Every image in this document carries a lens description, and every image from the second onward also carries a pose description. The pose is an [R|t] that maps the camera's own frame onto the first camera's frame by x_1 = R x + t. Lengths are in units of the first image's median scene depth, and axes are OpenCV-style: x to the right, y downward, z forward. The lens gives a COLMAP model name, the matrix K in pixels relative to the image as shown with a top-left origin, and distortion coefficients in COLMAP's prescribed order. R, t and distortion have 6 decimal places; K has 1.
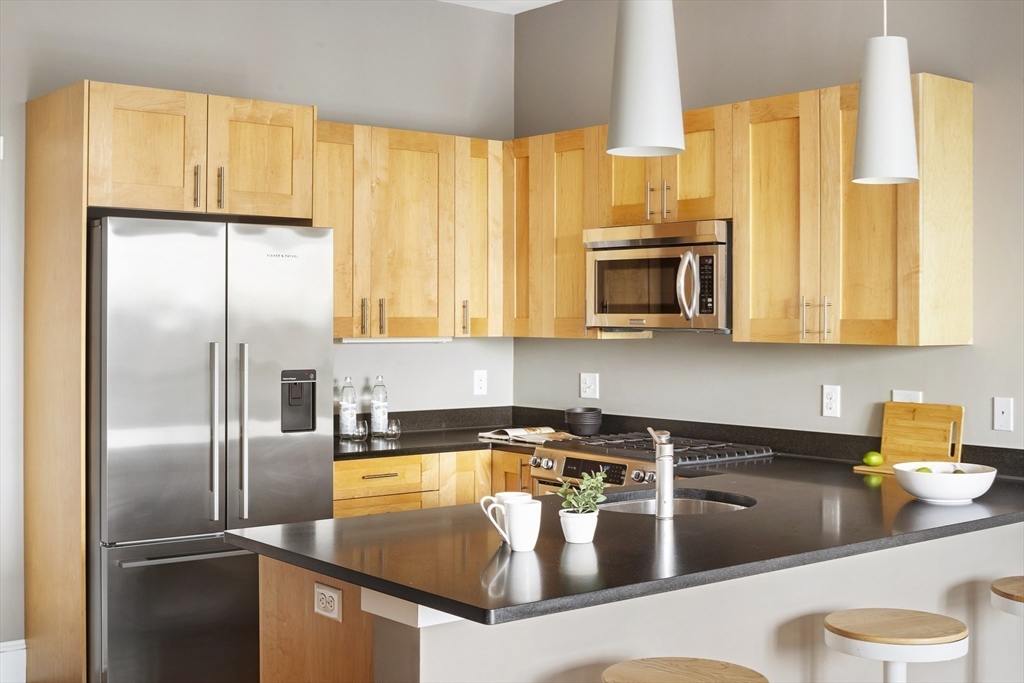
lens RADIAL K [[1286.1, 0, 512.0], [0, 1286.1, 341.5], [0, 0, 1]] dist [-0.063726, -0.013602]
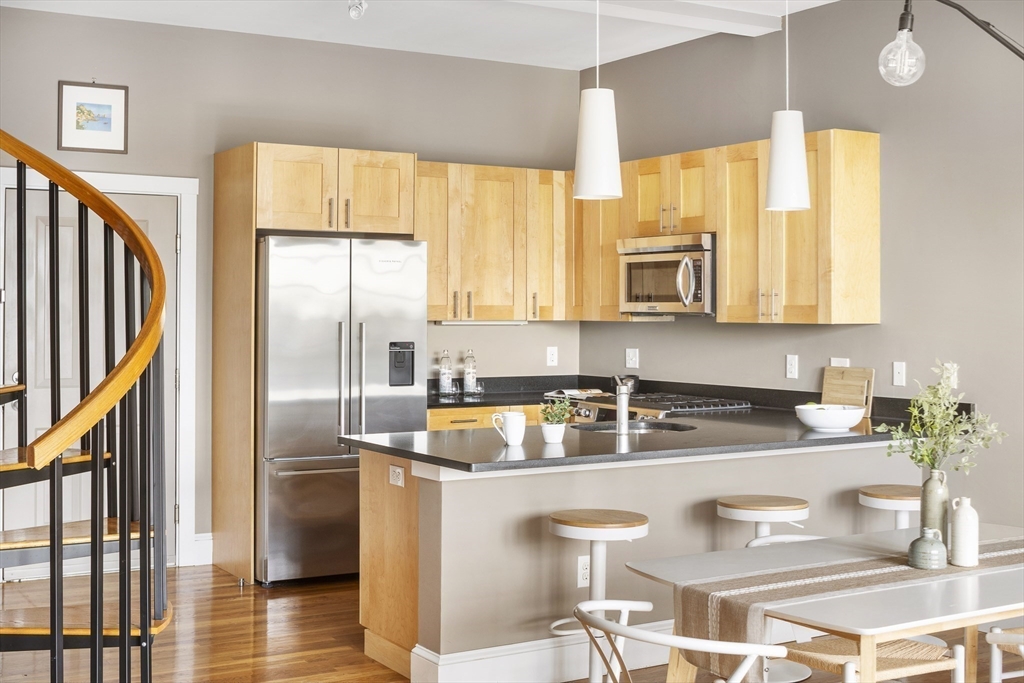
lens RADIAL K [[1286.1, 0, 512.0], [0, 1286.1, 341.5], [0, 0, 1]] dist [-0.063726, -0.013602]
pose [[0.992057, 0.002377, -0.125765, 0.127382], [-0.001828, 0.999988, 0.004478, 0.014540], [0.125774, -0.004212, 0.992050, -0.374044]]
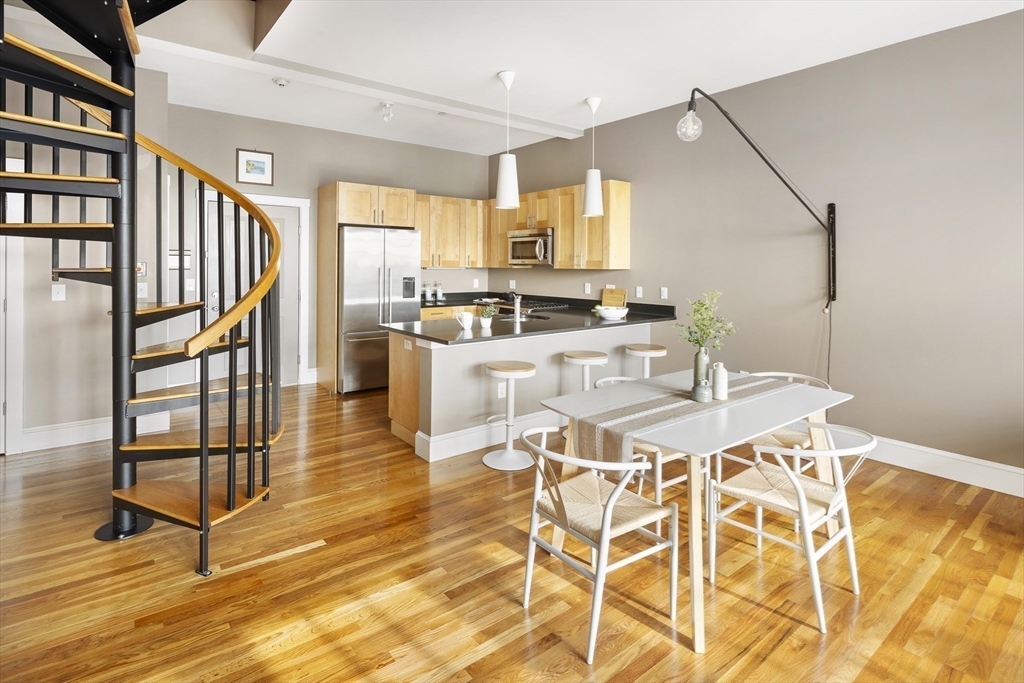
lens RADIAL K [[505.1, 0, 508.3], [0, 505.1, 273.8], [0, 0, 1]] dist [-0.000936, 0.000113]
pose [[0.999952, 0.002821, -0.009429, 0.076192], [-0.002818, 0.999996, 0.000343, 0.012258], [0.009430, -0.000316, 0.999955, -0.179782]]
